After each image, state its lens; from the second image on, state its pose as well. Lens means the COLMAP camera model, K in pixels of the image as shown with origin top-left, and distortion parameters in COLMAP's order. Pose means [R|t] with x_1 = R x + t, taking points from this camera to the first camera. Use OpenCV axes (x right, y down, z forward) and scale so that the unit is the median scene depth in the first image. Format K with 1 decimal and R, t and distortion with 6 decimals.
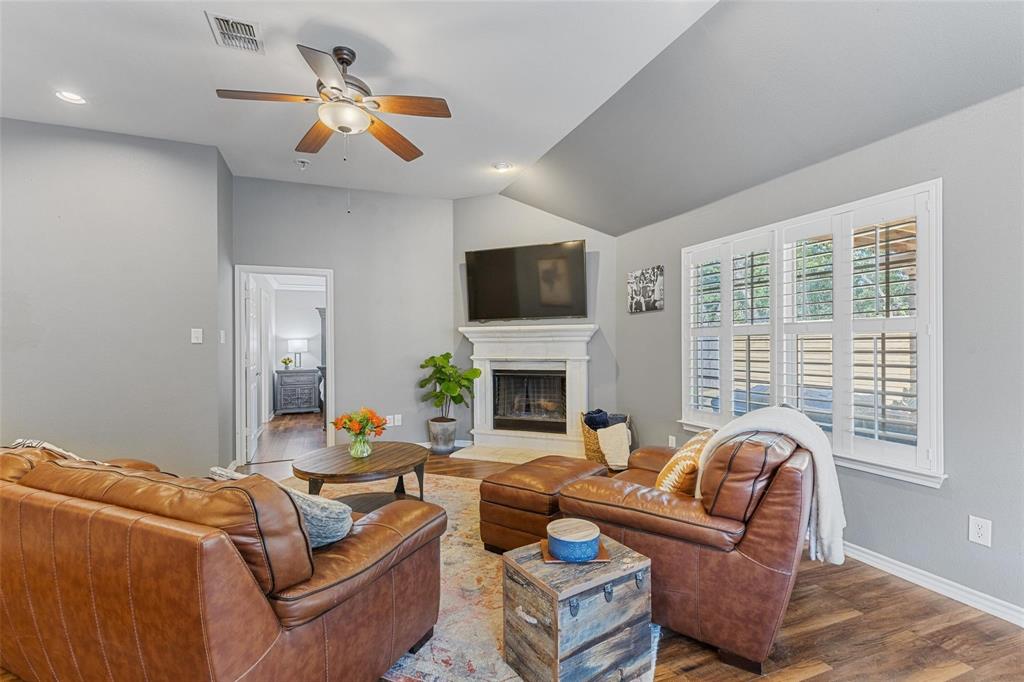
lens RADIAL K [[464.6, 0, 515.5], [0, 464.6, 346.6], [0, 0, 1]] dist [0.004953, -0.000824]
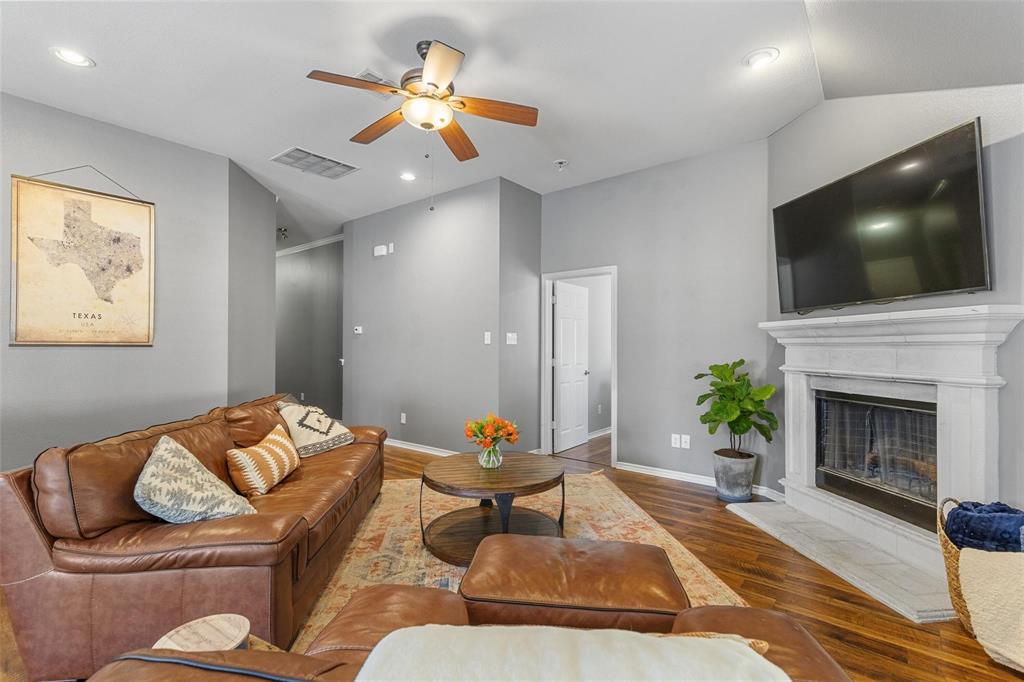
lens RADIAL K [[464.6, 0, 513.7], [0, 464.6, 342.2], [0, 0, 1]] dist [0.004953, -0.000824]
pose [[0.484437, -0.000232, -0.874826, 0.303846], [-0.009667, 0.999937, -0.005618, -0.005665], [0.874773, 0.011179, 0.484405, 0.360153]]
